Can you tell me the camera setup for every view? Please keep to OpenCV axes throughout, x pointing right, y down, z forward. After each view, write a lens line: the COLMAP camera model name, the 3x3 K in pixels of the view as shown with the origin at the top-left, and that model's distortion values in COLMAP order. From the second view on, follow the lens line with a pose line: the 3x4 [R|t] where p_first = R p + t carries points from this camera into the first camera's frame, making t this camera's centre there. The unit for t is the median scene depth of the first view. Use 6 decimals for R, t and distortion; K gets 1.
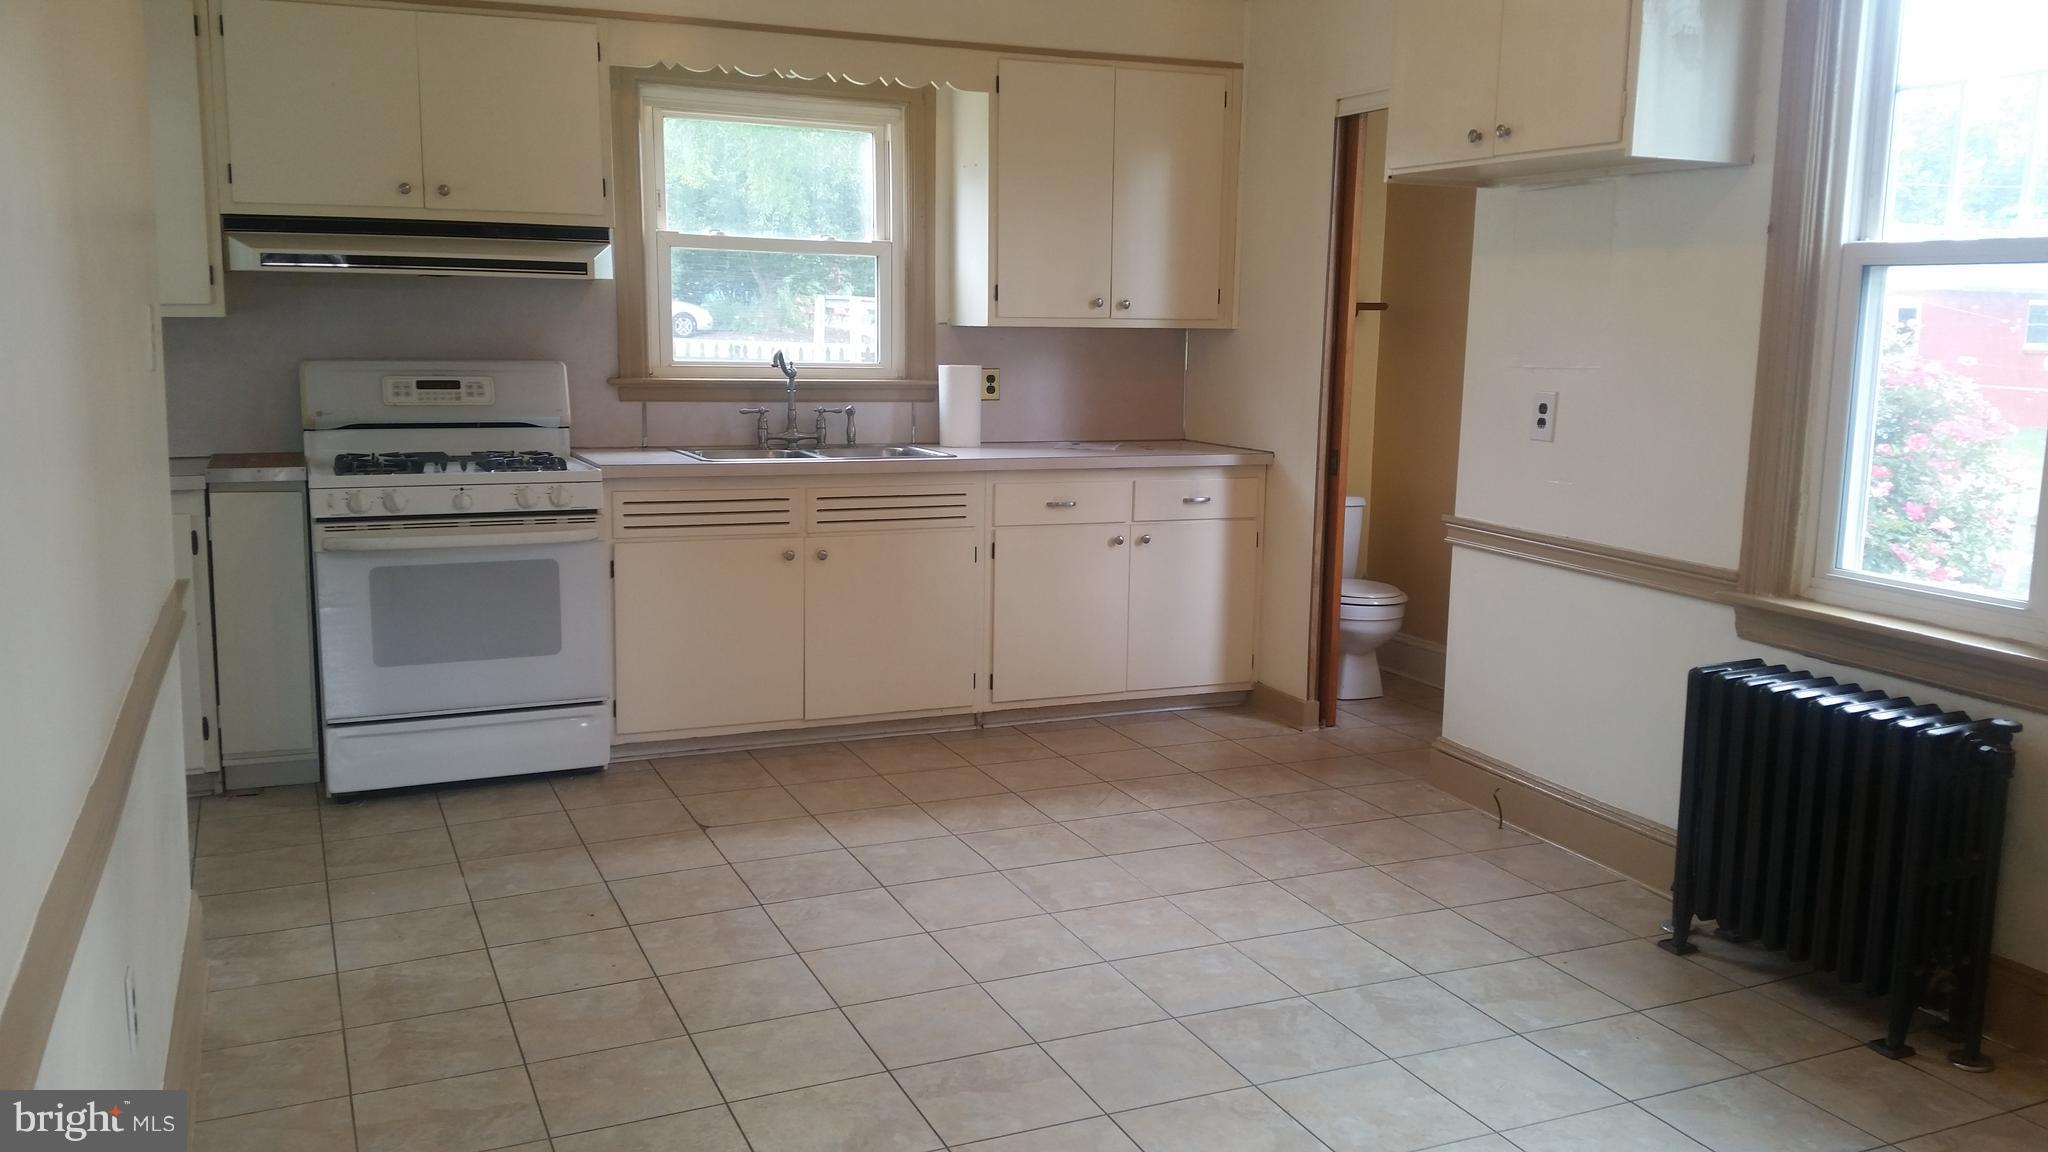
lens RADIAL K [[1716.9, 0, 1035.3], [0, 1716.9, 583.6], [0, 0, 1]] dist [0.090761, -0.092716]
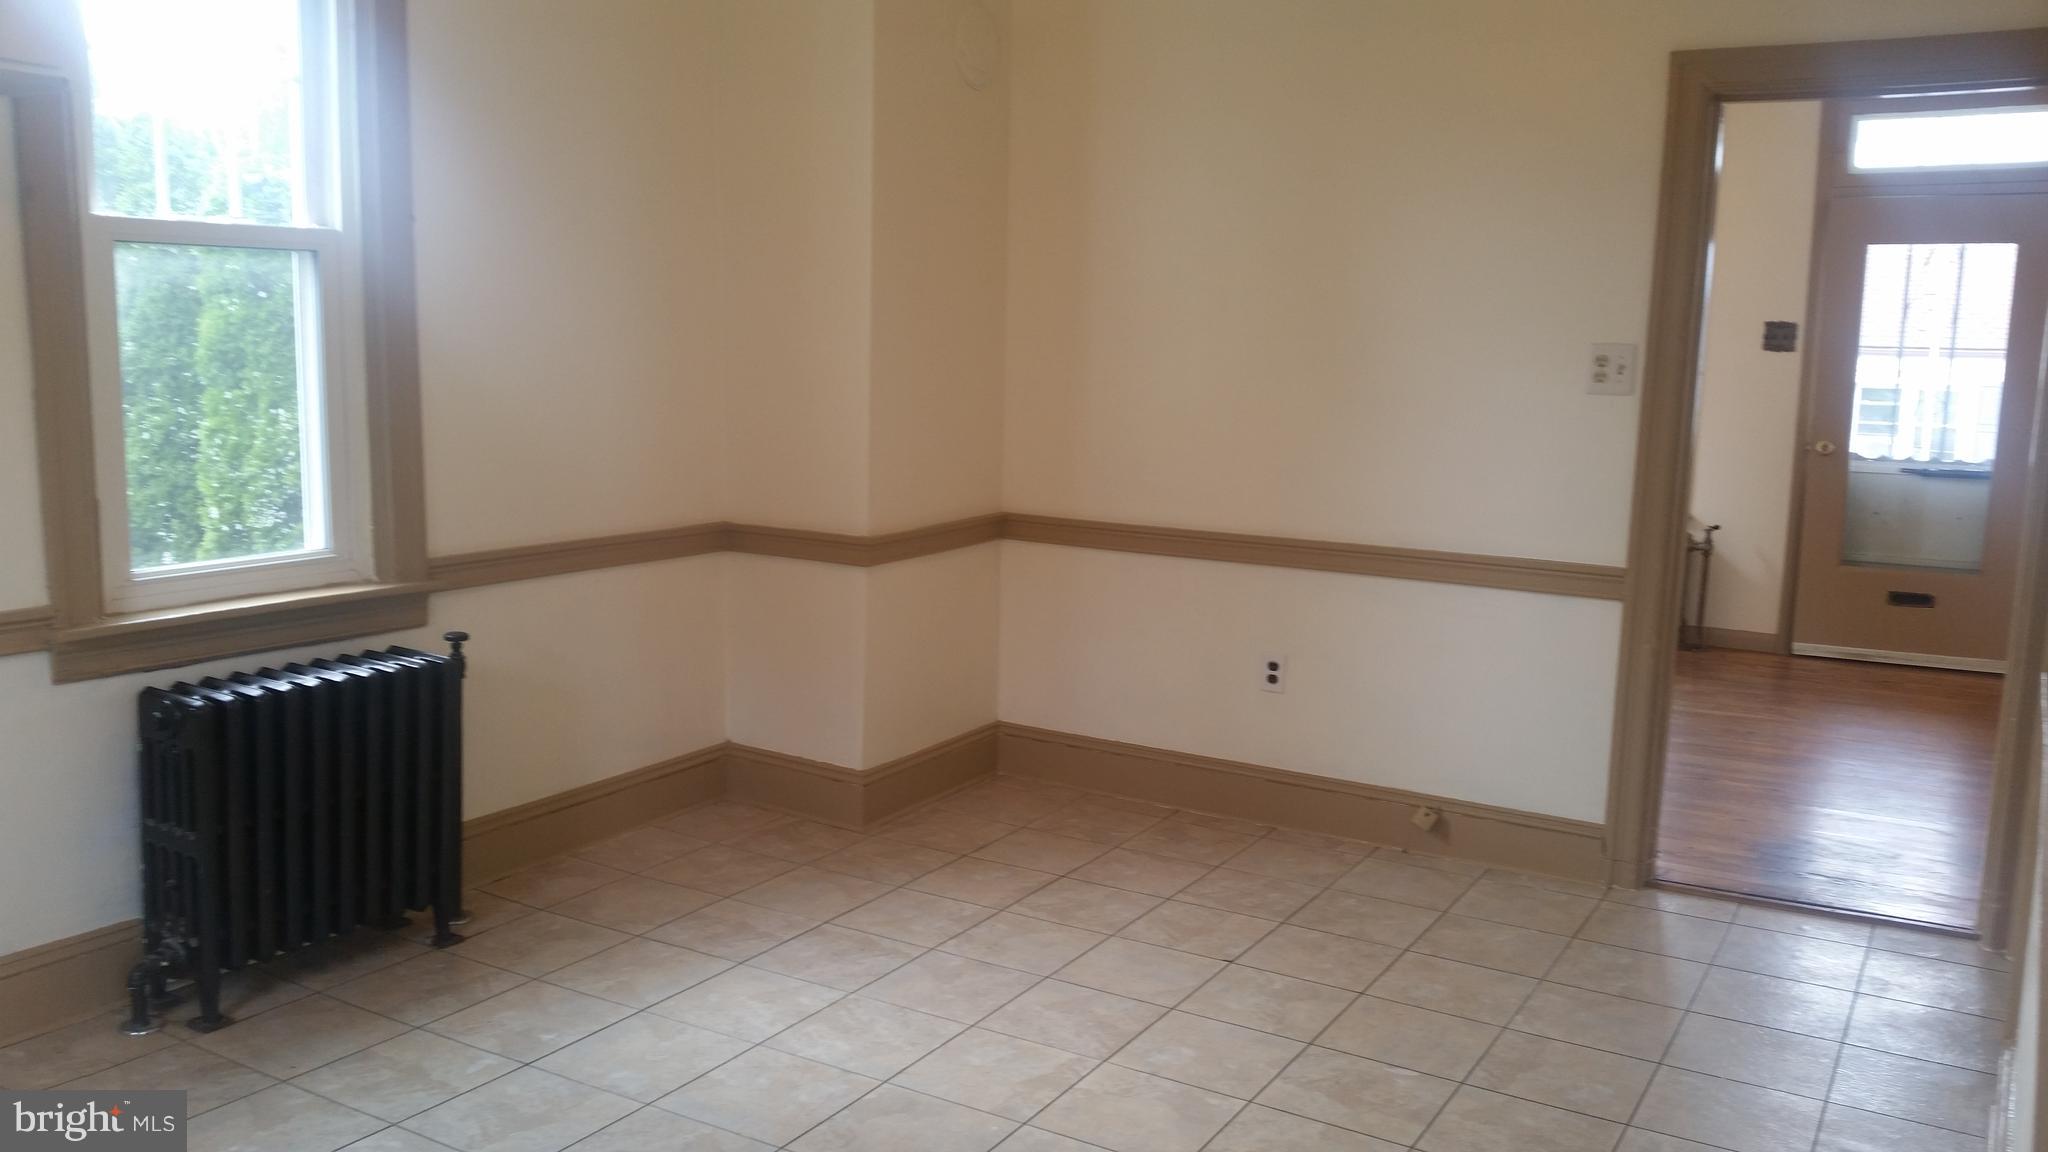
lens RADIAL K [[1716.9, 0, 1026.8], [0, 1716.9, 573.3], [0, 0, 1]] dist [0.090761, -0.092716]
pose [[-0.581631, -0.151296, 0.799259, -0.575559], [0.090699, 0.964363, 0.248553, -0.203594], [-0.808381, 0.217058, -0.547180, 1.179077]]
